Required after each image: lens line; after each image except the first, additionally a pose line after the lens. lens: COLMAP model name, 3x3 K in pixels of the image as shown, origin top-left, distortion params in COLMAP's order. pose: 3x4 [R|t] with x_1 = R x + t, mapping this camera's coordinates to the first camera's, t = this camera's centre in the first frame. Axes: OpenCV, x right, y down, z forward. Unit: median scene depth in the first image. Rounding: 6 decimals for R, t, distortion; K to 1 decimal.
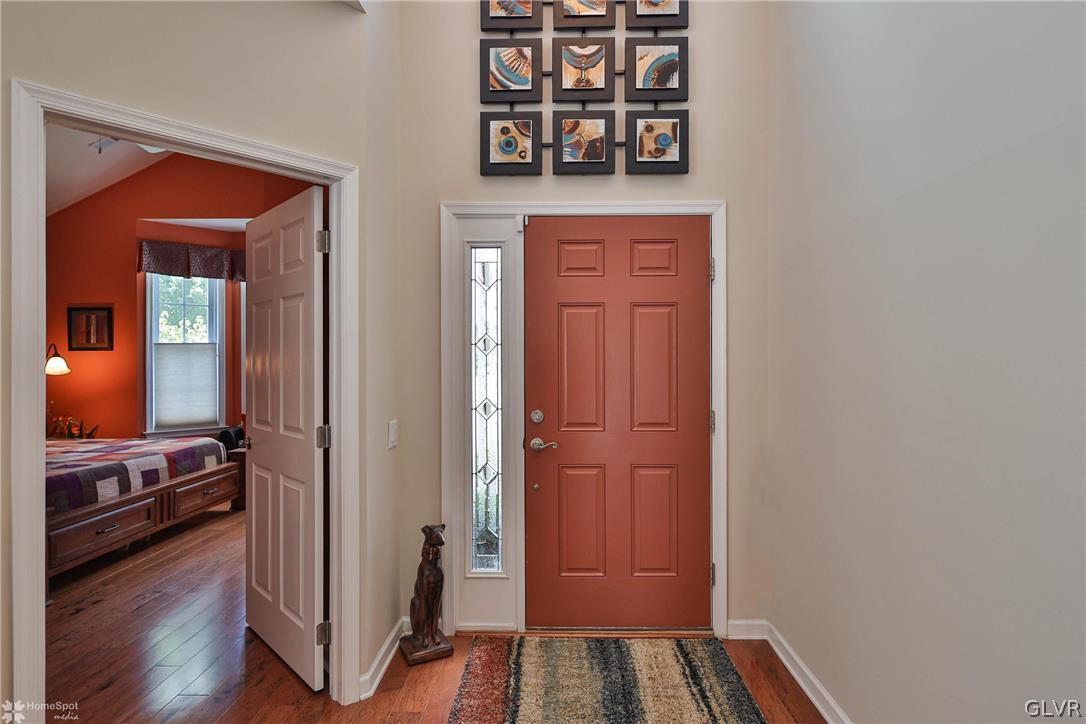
lens RADIAL K [[534.2, 0, 543.0], [0, 534.2, 362.0], [0, 0, 1]] dist [0.000477, 0.000083]
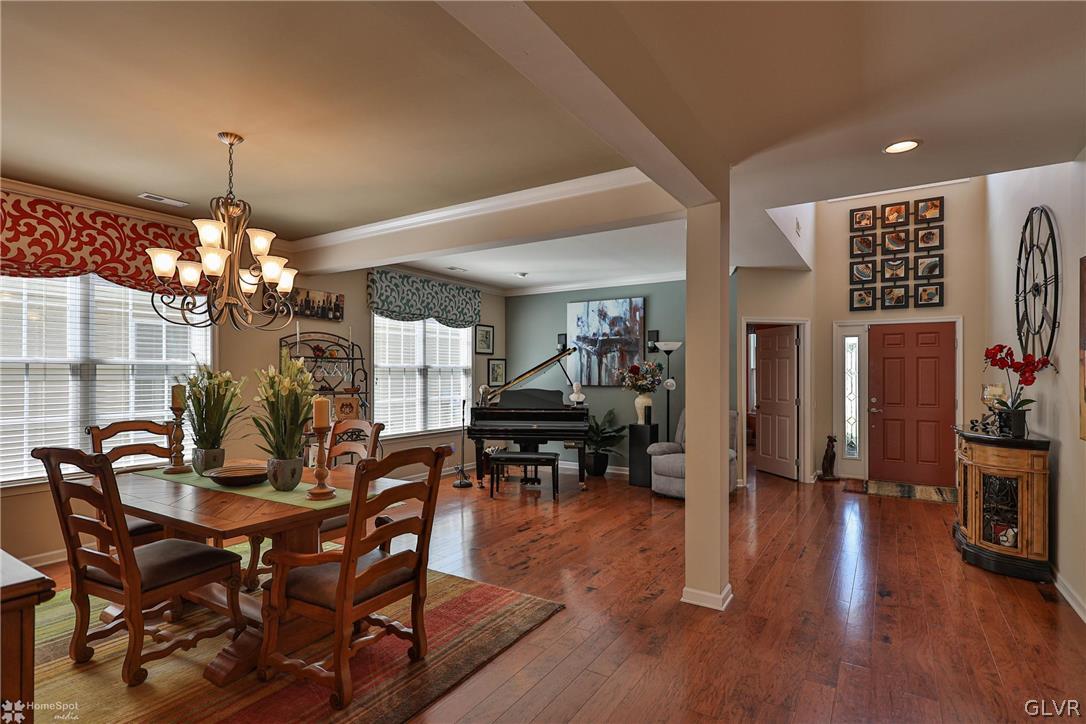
lens RADIAL K [[534.2, 0, 543.0], [0, 534.2, 362.0], [0, 0, 1]] dist [0.000477, 0.000083]
pose [[0.849142, 0.000687, -0.528164, -0.005054], [-0.009204, 0.999867, -0.013497, -0.036443], [0.528084, 0.016322, 0.849035, -2.172906]]
